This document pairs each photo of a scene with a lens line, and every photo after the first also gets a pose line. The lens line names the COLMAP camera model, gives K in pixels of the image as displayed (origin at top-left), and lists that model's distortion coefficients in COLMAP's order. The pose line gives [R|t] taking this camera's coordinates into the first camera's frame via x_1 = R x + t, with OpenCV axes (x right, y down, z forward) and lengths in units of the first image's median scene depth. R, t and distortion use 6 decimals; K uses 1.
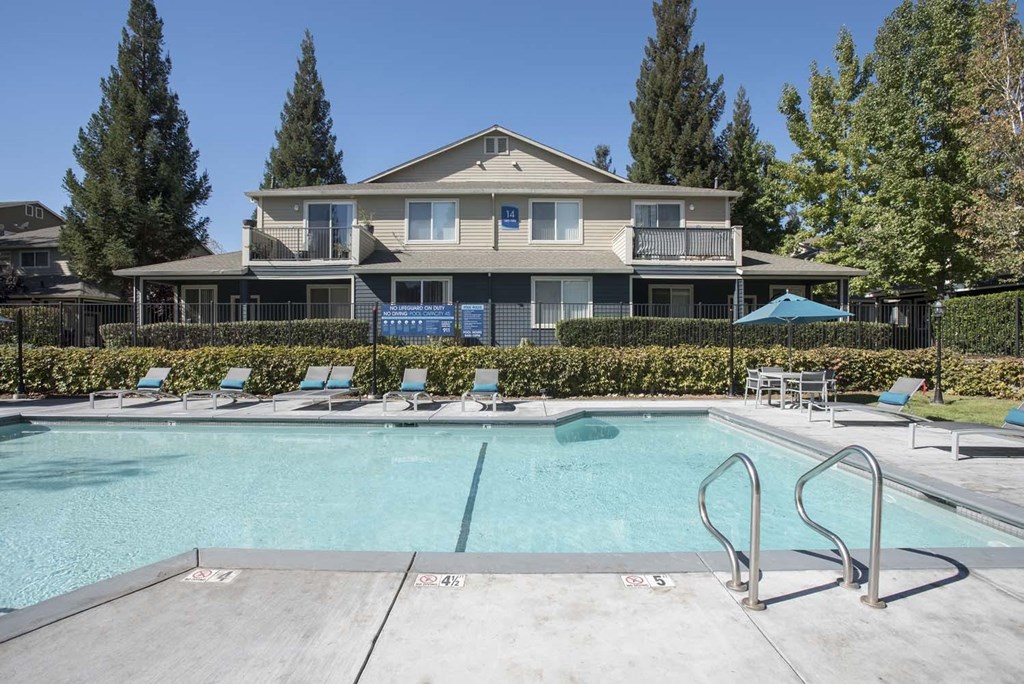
lens RADIAL K [[488.9, 0, 515.9], [0, 488.9, 349.0], [0, 0, 1]] dist [-0.039810, 0.000727]
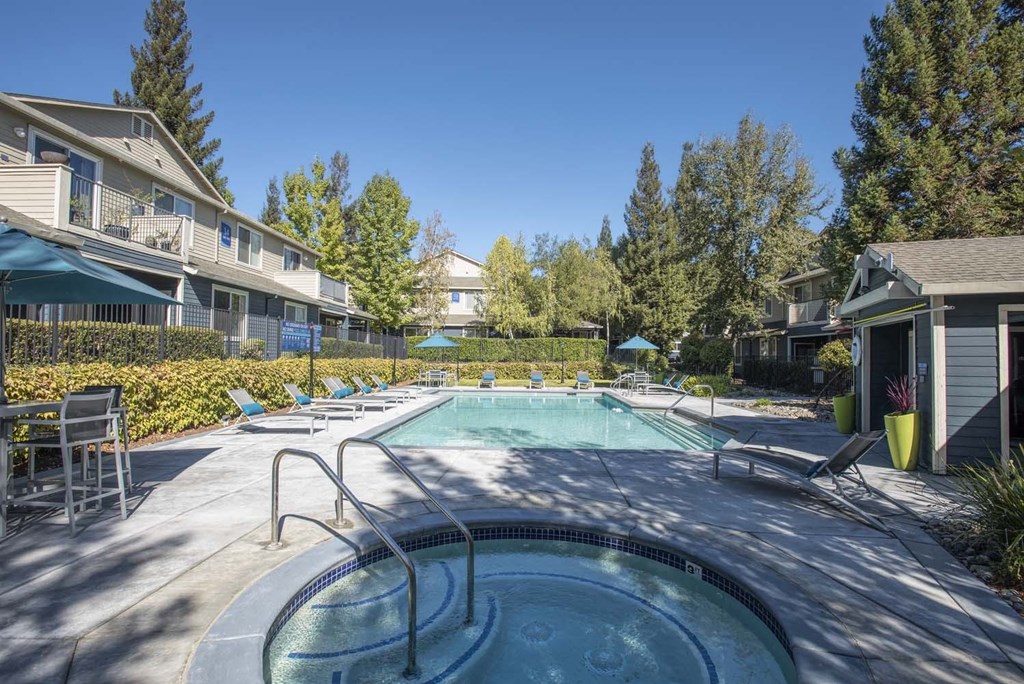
lens RADIAL K [[498.9, 0, 505.7], [0, 498.9, 328.7], [0, 0, 1]] dist [-0.002087, 0.000018]
pose [[0.049191, 0.055335, 0.997255, -1.158697], [0.005007, 0.998438, -0.055648, -0.008104], [-0.998777, 0.007731, 0.048838, 0.397100]]
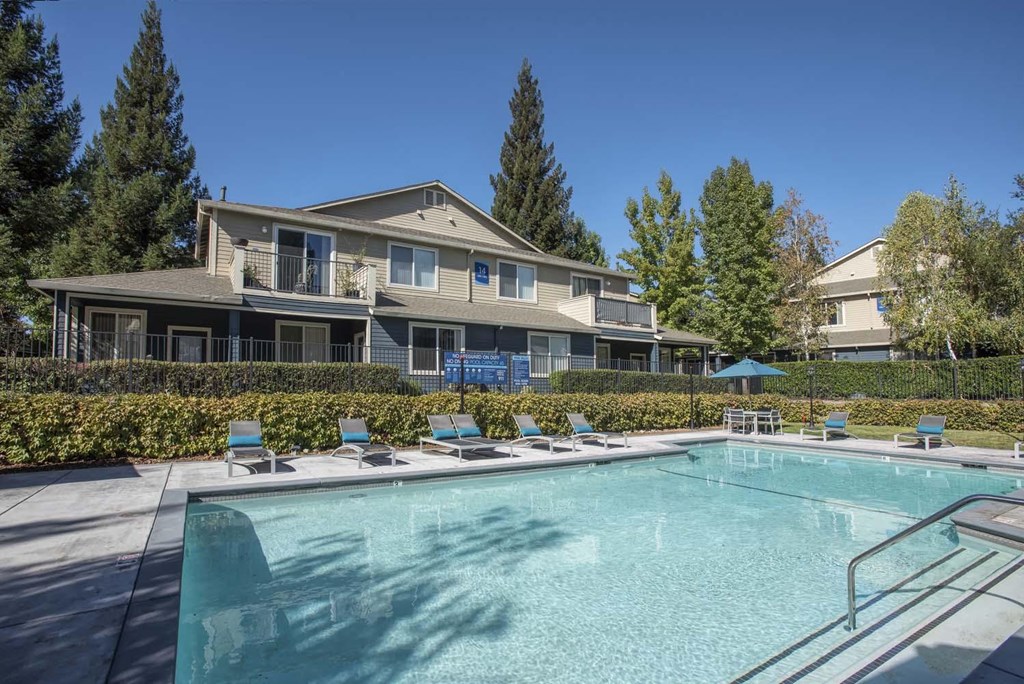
lens RADIAL K [[510.7, 0, 512.0], [0, 510.7, 342.0], [0, 0, 1]] dist [-0.042495, 0.000056]
pose [[0.837806, 0.054434, 0.543247, -0.631688], [0.001527, 0.994780, -0.102033, -0.003096], [-0.545965, 0.086314, 0.833350, 0.038828]]
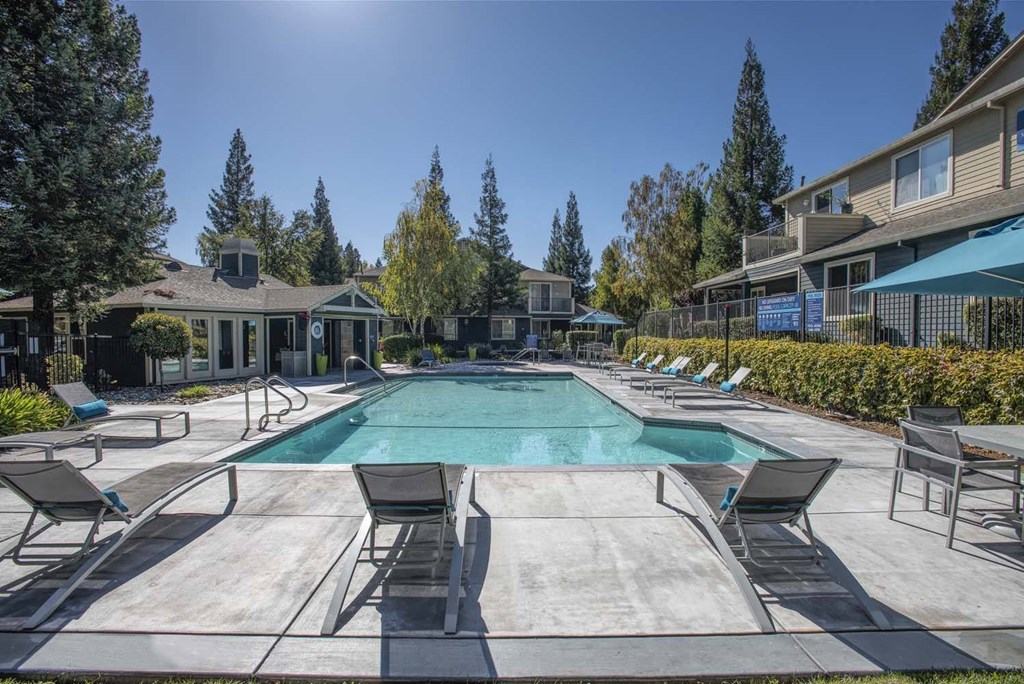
lens RADIAL K [[488.9, 0, 515.9], [0, 488.9, 349.0], [0, 0, 1]] dist [-0.039810, 0.000727]
pose [[0.030950, 0.034240, -0.998934, 0.606819], [-0.011104, 0.999363, 0.033911, -0.014664], [0.999459, 0.010042, 0.031311, 0.406543]]
